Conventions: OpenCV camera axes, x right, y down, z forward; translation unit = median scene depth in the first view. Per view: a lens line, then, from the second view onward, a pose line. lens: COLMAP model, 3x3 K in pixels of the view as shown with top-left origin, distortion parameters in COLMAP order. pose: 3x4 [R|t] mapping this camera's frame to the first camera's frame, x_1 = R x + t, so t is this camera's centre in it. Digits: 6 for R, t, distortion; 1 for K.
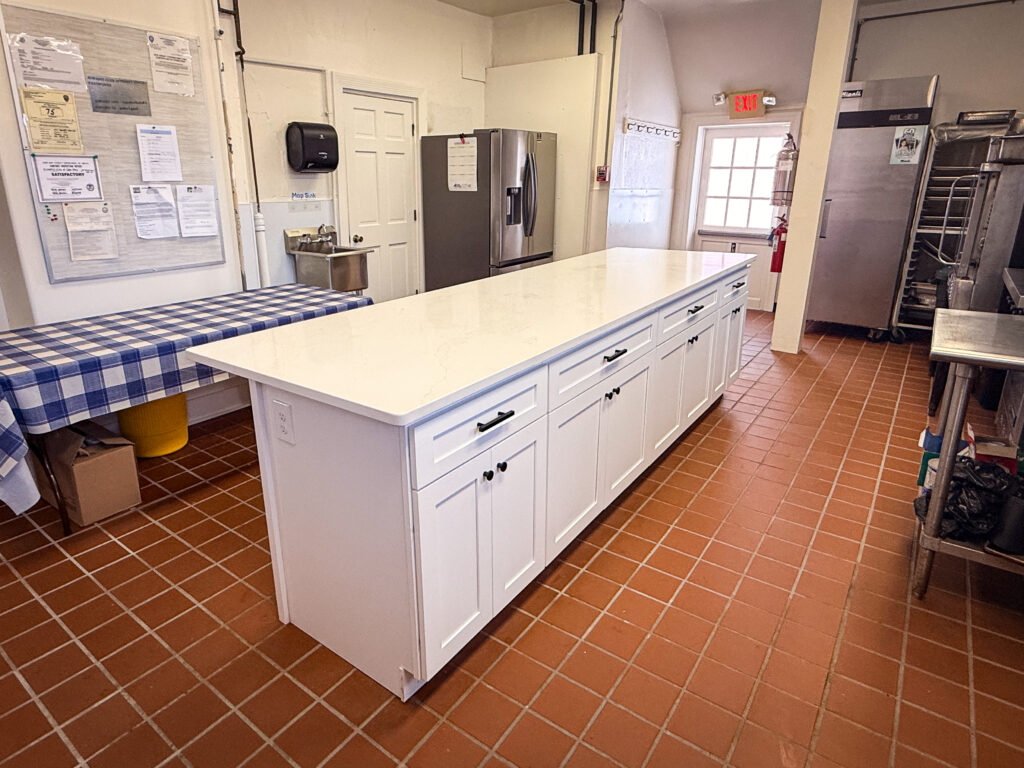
lens RADIAL K [[599.9, 0, 473.5], [0, 599.9, 344.9], [0, 0, 1]] dist [0.005031, -0.004115]
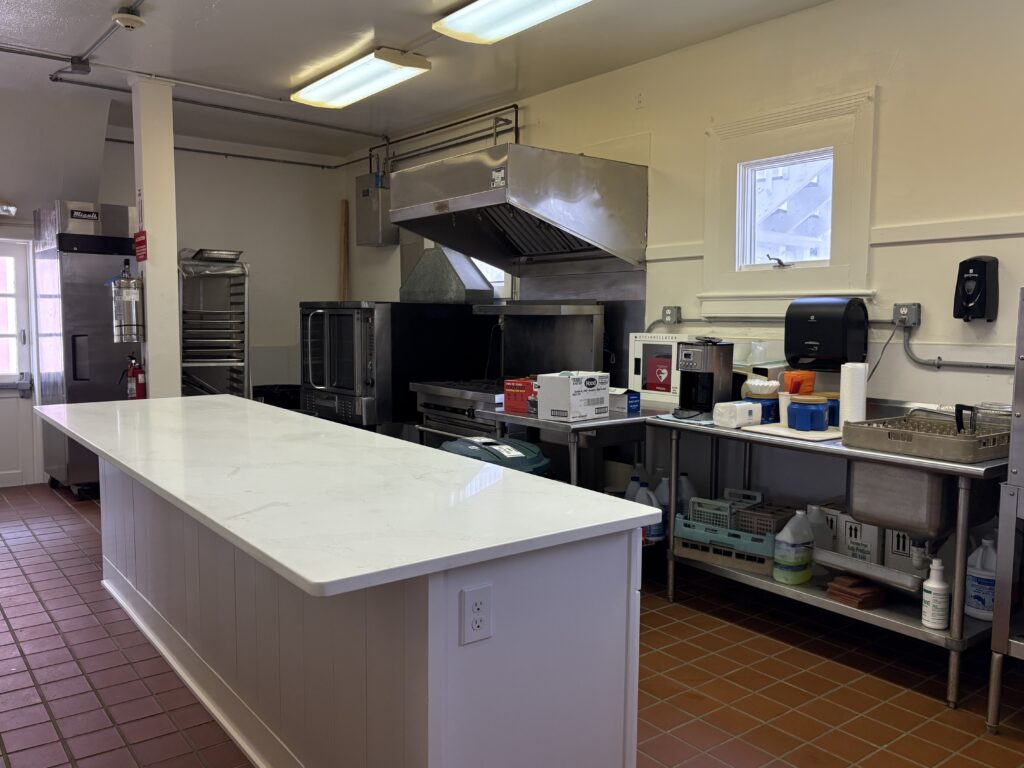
lens RADIAL K [[831.0, 0, 507.1], [0, 831.0, 383.7], [0, 0, 1]] dist [0.037498, -0.035438]
pose [[0.262413, -0.072895, 0.962198, -0.492497], [0.248276, 0.968673, 0.005675, -0.056168], [-0.932469, 0.237401, 0.272290, 0.224942]]
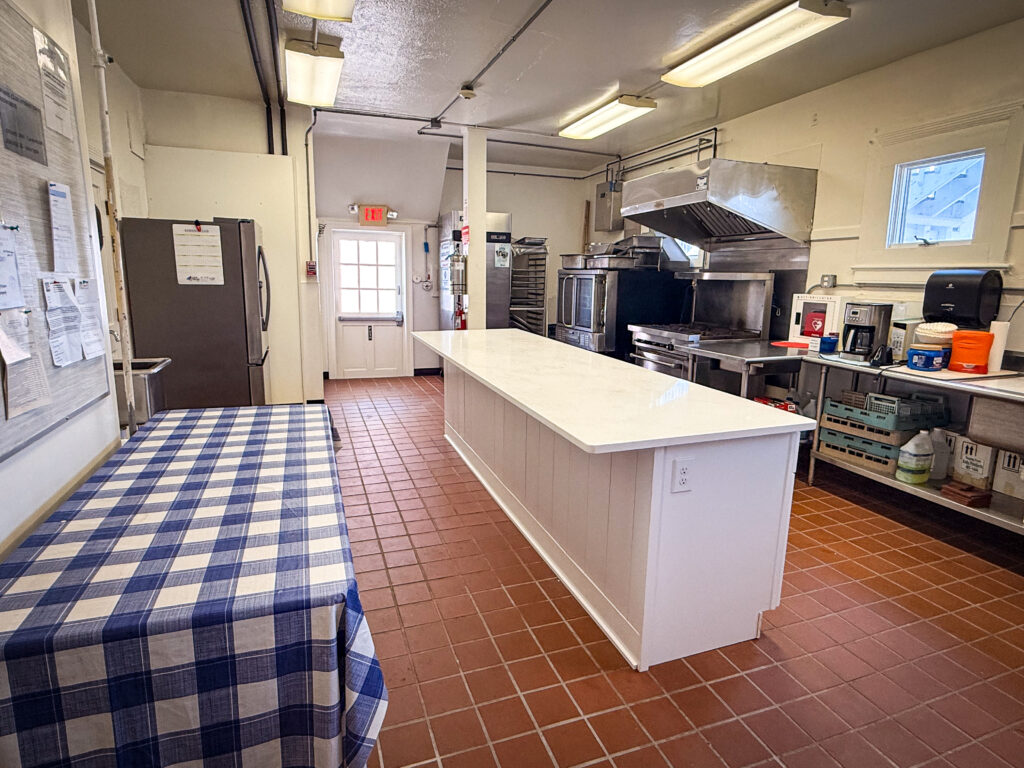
lens RADIAL K [[559.3, 0, 511.4], [0, 559.3, 378.0], [0, 0, 1]] dist [-0.004180, 0.003575]
pose [[0.539931, -0.141131, 0.829793, -0.534724], [0.208172, 0.977607, 0.030817, -0.063517], [-0.815561, 0.156101, 0.557219, 0.232558]]
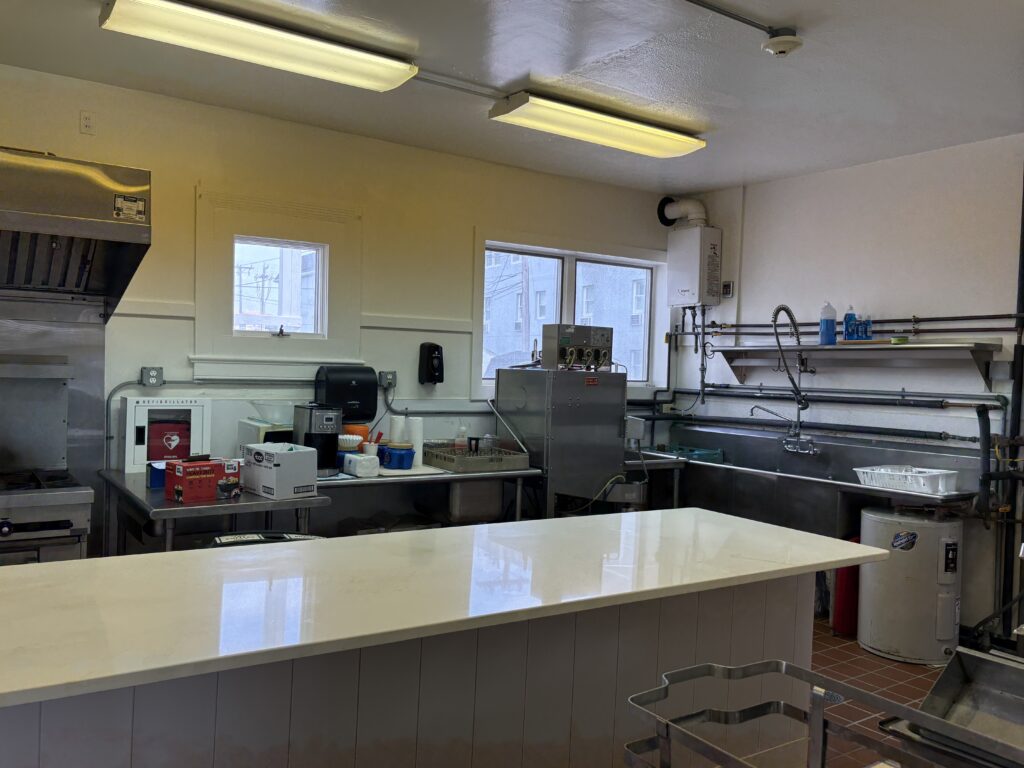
lens RADIAL K [[831.0, 0, 506.9], [0, 831.0, 389.1], [0, 0, 1]] dist [0.037498, -0.035438]
pose [[-0.948669, -0.035654, 0.314255, -0.099322], [0.057552, 0.957575, 0.282380, -0.331439], [-0.310990, 0.285972, -0.906369, 1.091911]]
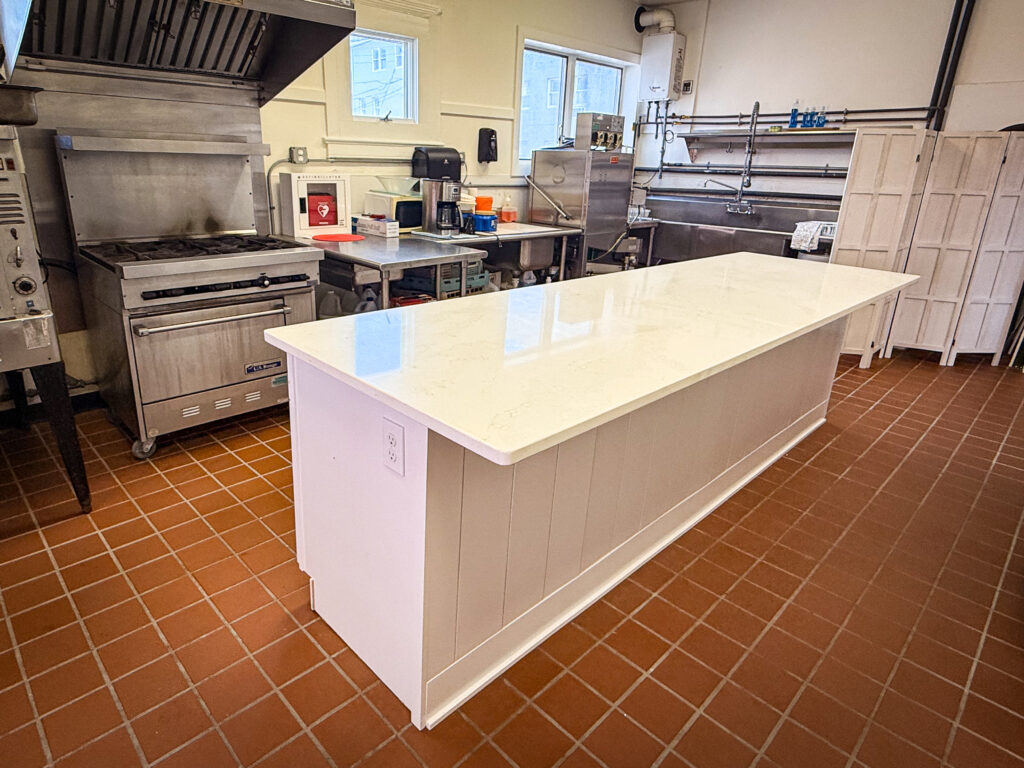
lens RADIAL K [[603.2, 0, 472.5], [0, 603.2, 350.2], [0, 0, 1]] dist [0.001726, 0.001663]
pose [[-0.987112, -0.073599, 0.142105, 0.233843], [0.016224, 0.837375, 0.546389, -0.322878], [-0.159208, 0.541652, -0.825388, 1.141806]]
